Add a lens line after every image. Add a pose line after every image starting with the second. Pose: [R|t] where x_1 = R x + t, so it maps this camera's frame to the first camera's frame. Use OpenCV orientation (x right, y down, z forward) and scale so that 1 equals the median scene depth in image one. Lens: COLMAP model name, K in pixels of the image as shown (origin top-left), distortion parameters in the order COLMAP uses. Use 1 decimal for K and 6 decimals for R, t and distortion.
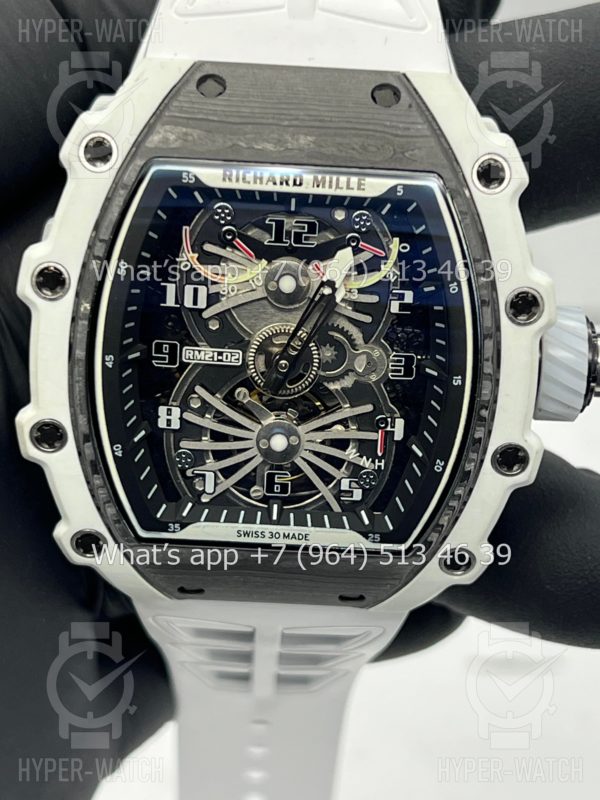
lens RADIAL K [[1936.2, 0, 300.0], [0, 1936.2, 400.0], [0, 0, 1]] dist [0.281268, -0.554009]
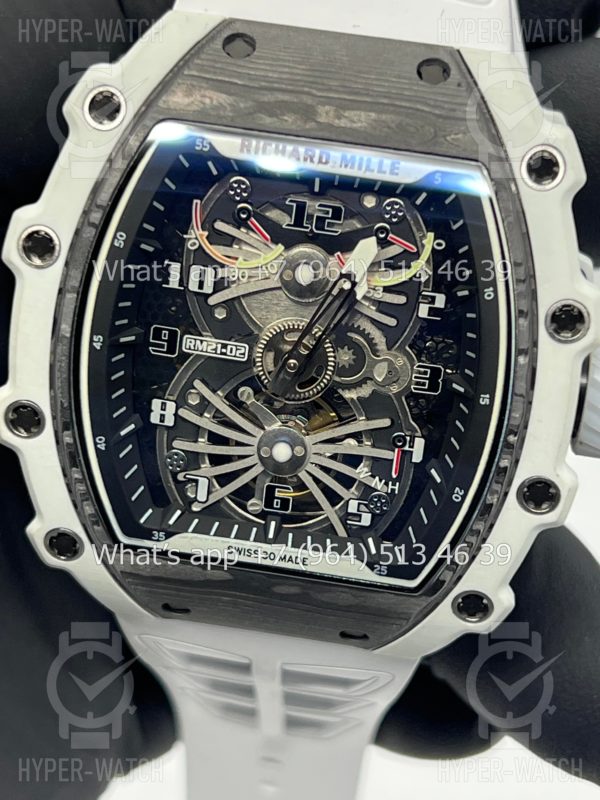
lens RADIAL K [[1936.2, 0, 300.0], [0, 1936.2, 400.0], [0, 0, 1]] dist [0.281268, -0.554009]
pose [[0.992079, 0.091995, -0.085533, 0.071993], [-0.094159, 0.995323, -0.021614, 0.016832], [0.083144, 0.029497, 0.996101, 0.113914]]
